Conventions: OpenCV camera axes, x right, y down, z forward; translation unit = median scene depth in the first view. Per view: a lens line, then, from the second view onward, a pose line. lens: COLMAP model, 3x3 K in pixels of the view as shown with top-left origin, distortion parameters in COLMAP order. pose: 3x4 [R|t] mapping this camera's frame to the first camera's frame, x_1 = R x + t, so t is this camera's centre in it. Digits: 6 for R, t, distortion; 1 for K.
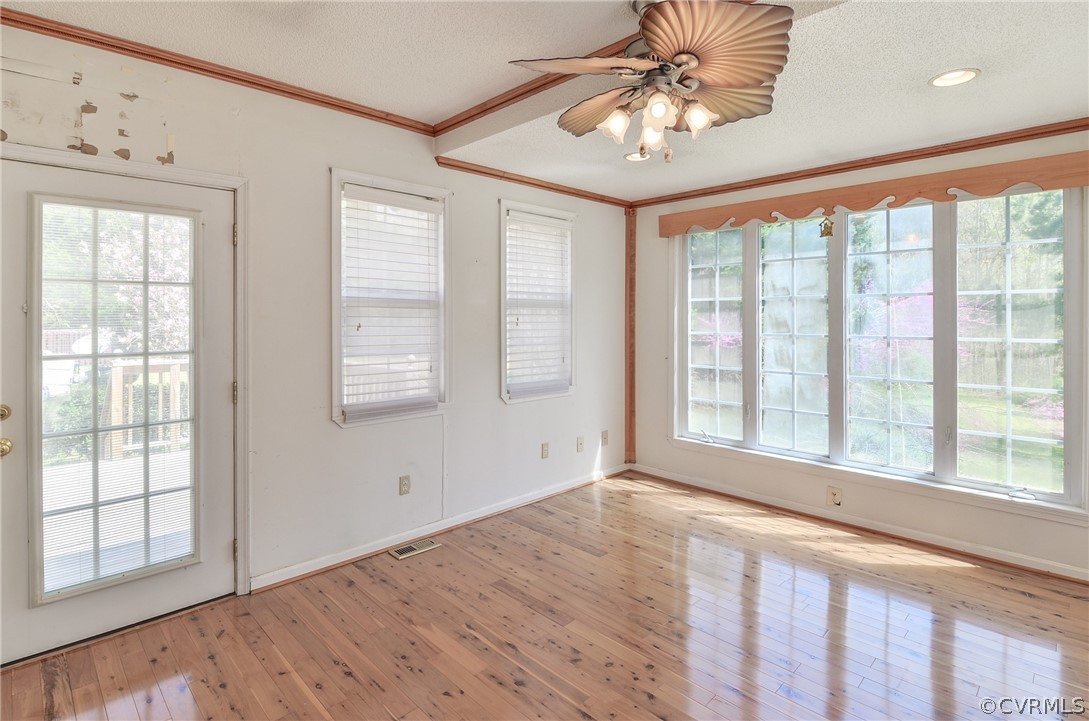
lens RADIAL K [[544.4, 0, 539.4], [0, 544.4, 315.1], [0, 0, 1]] dist [0.002109, -0.011130]
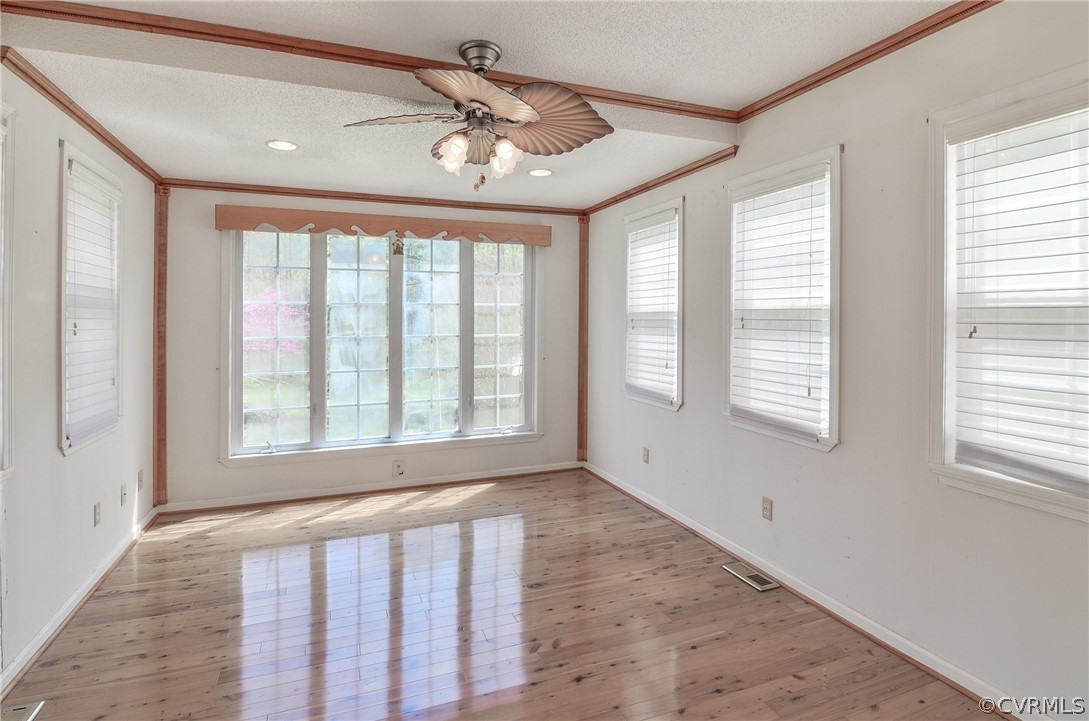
lens RADIAL K [[544.4, 0, 539.4], [0, 544.4, 315.1], [0, 0, 1]] dist [0.002109, -0.011130]
pose [[0.383413, 0.006431, 0.923555, -0.447629], [-0.001739, 0.999979, -0.006241, -0.002399], [-0.923575, 0.000787, 0.383416, 0.230628]]
